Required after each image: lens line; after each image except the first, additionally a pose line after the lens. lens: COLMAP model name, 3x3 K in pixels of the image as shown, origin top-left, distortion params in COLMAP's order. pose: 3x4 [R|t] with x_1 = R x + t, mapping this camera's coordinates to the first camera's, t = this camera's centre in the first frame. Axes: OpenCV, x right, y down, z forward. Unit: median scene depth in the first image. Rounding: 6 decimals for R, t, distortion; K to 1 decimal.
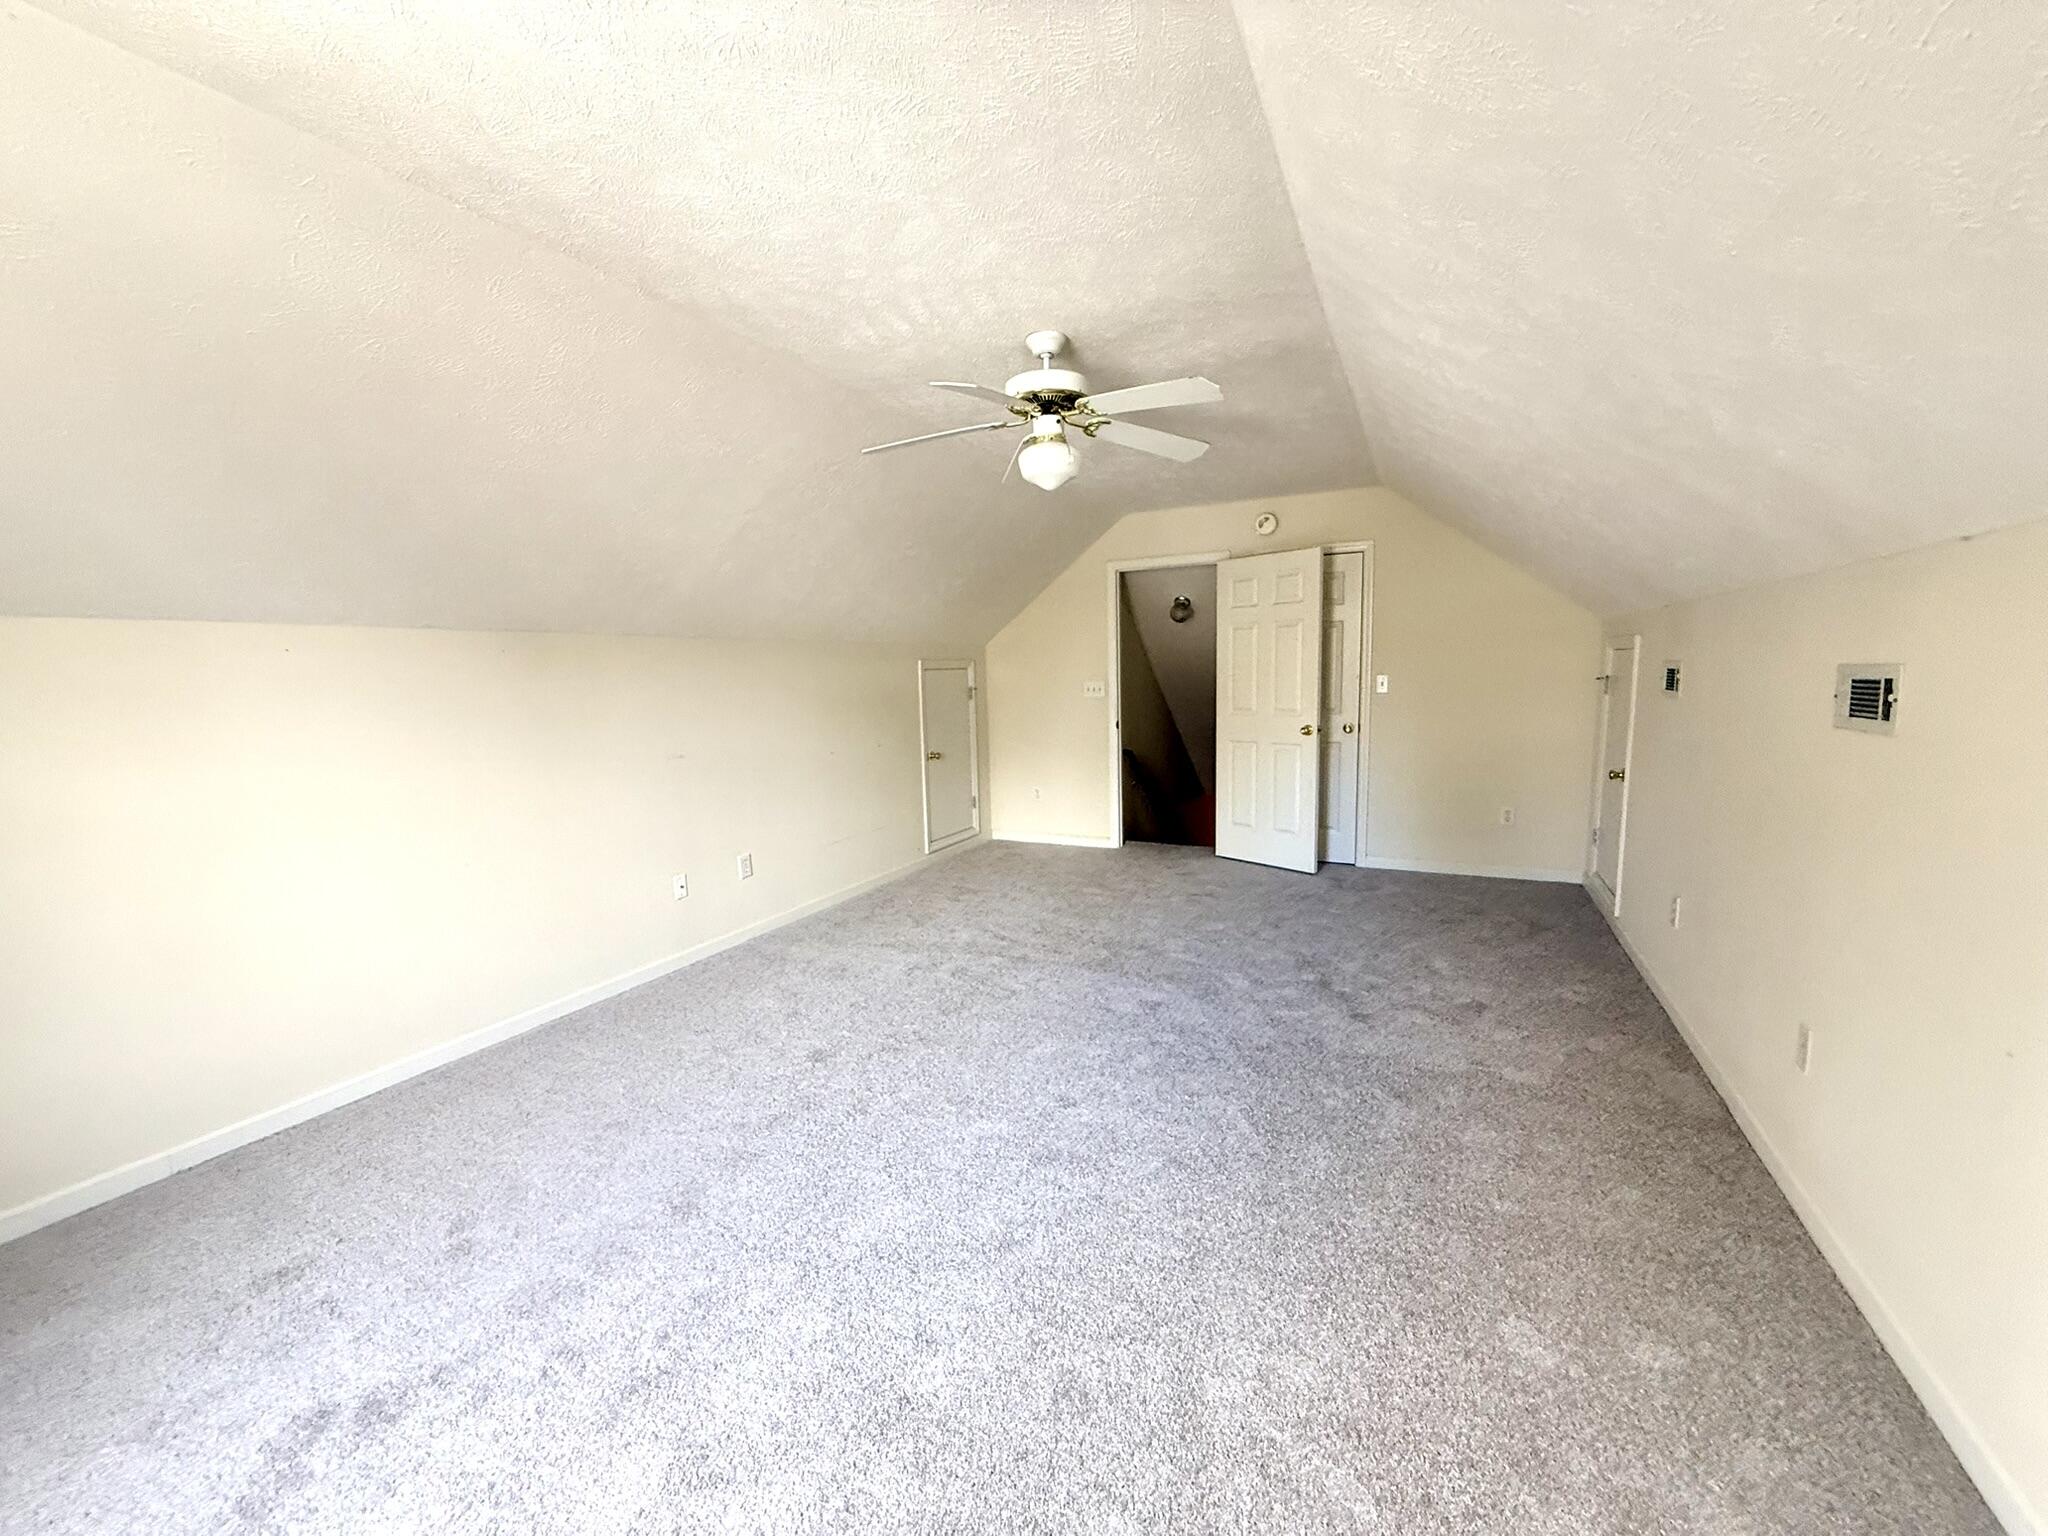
lens RADIAL K [[815.0, 0, 1022.9], [0, 815.0, 770.5], [0, 0, 1]] dist [-0.000984, 0.000188]
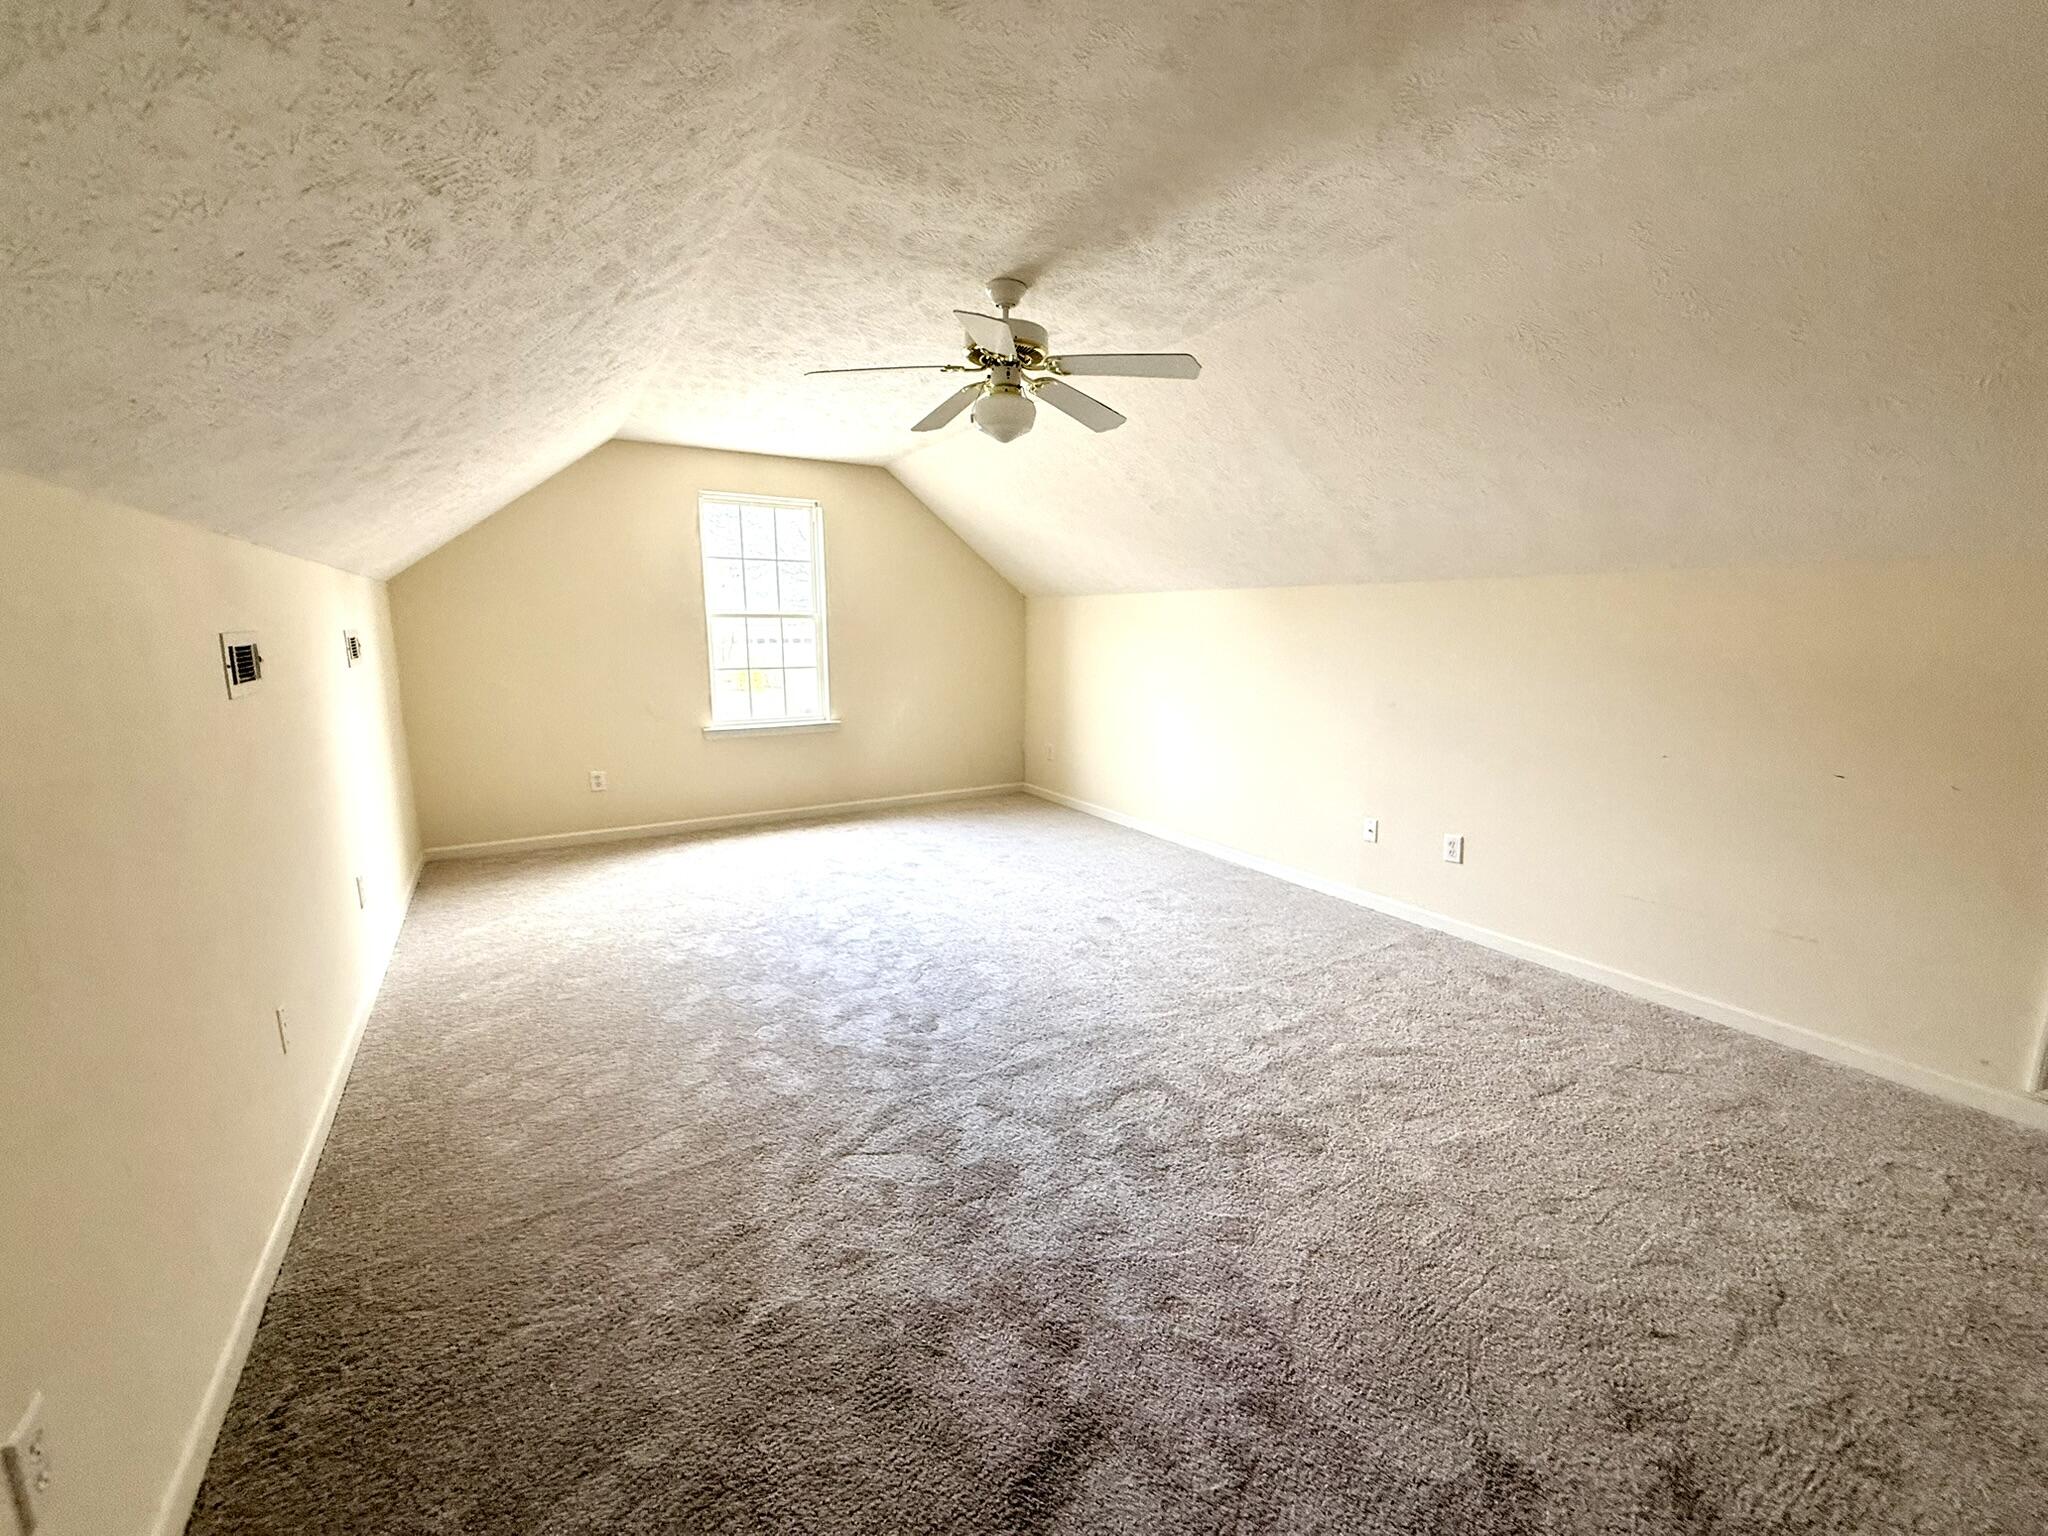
lens RADIAL K [[815.0, 0, 1022.9], [0, 815.0, 770.5], [0, 0, 1]] dist [-0.000984, 0.000188]
pose [[-0.526067, 0.168705, -0.833542, 1.290529], [-0.096427, 0.961973, 0.255557, -0.297187], [0.844959, 0.214816, -0.489795, 2.207513]]
